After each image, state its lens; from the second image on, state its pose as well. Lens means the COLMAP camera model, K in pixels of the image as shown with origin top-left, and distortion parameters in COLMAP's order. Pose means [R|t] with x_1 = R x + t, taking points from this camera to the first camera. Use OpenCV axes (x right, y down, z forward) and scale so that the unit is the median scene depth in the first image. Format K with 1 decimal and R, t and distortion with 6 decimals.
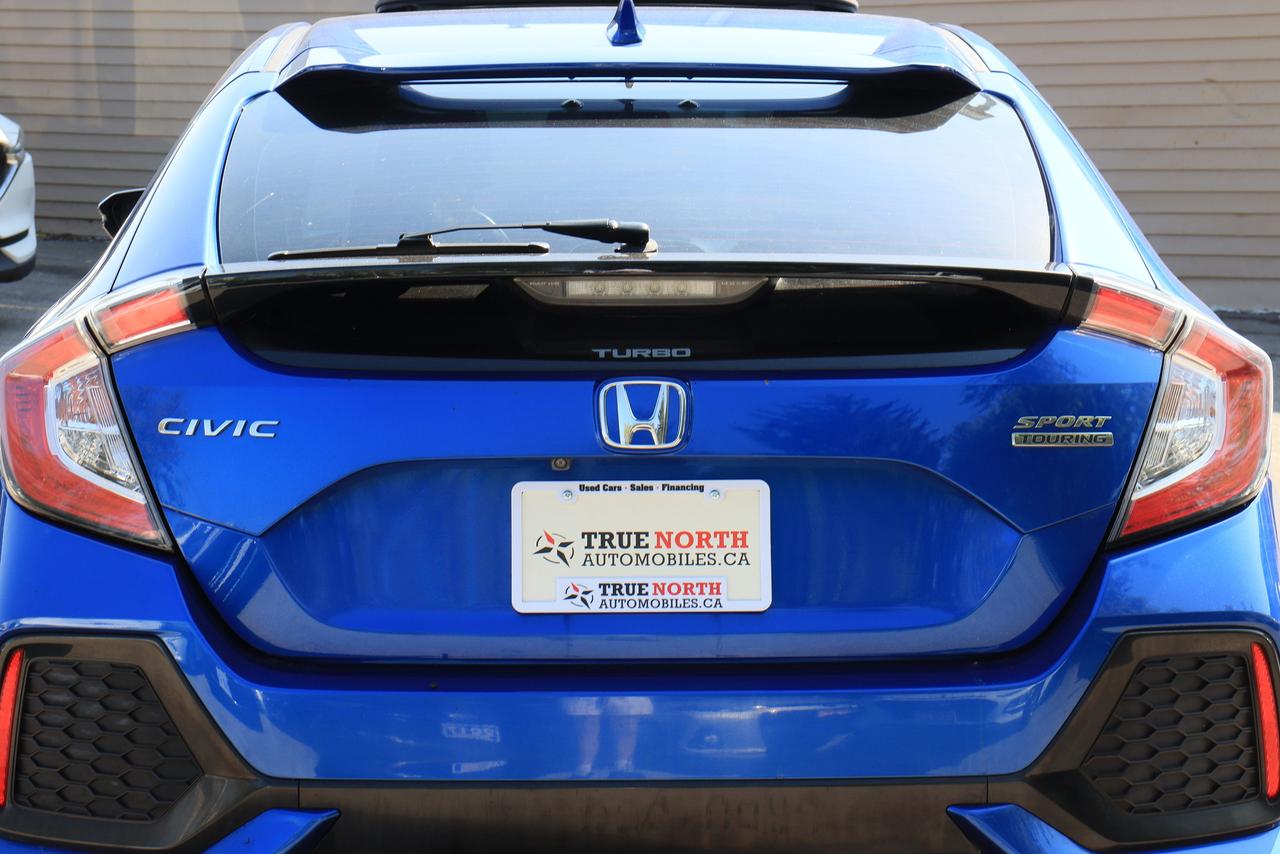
lens RADIAL K [[2928.0, 0, 639.2], [0, 2928.0, 424.8], [0, 0, 1]] dist [0.434647, 0.000000]
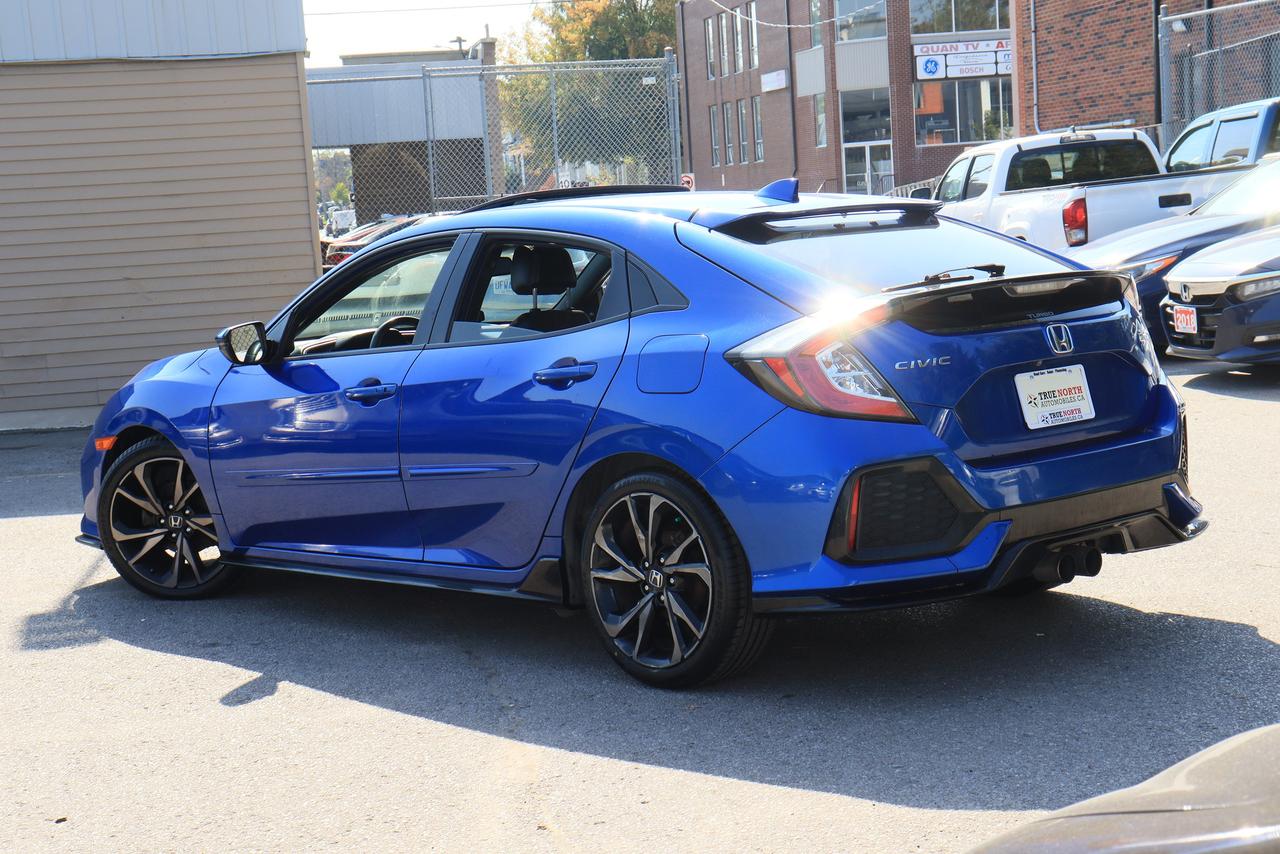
lens RADIAL K [[2078.6, 0, 639.4], [0, 2078.6, 423.2], [0, 0, 1]] dist [0.216523, 0.000000]
pose [[0.736100, -0.106096, 0.668506, -1.331121], [0.146442, 0.989210, -0.004255, 0.020742], [-0.660841, 0.101029, 0.743695, -0.017909]]
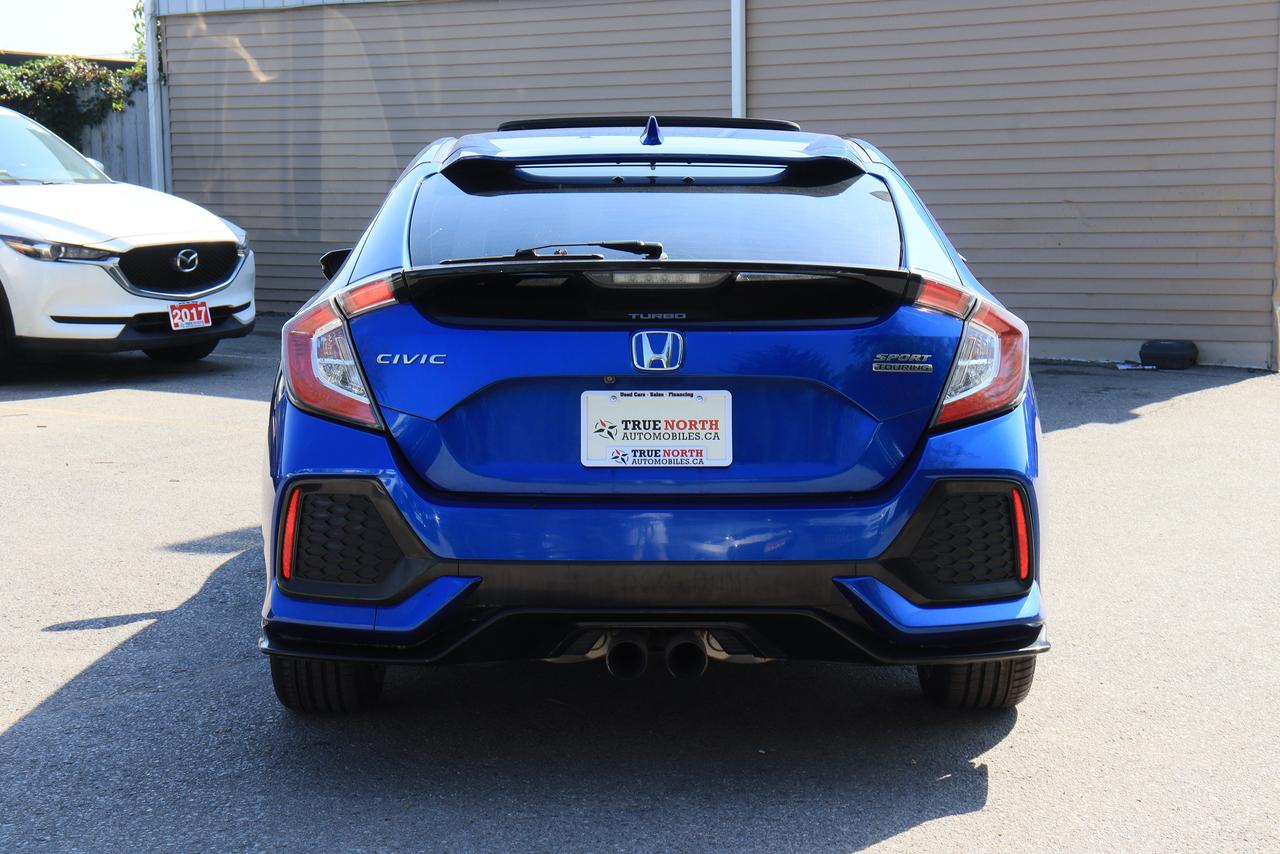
lens RADIAL K [[2214.5, 0, 636.2], [0, 2214.5, 427.7], [0, 0, 1]] dist [0.225153, 0.000000]
pose [[0.999816, 0.003789, -0.018812, 0.012961], [-0.004205, 0.999746, -0.022129, 0.068262], [0.018724, 0.022205, 0.999578, -0.288426]]
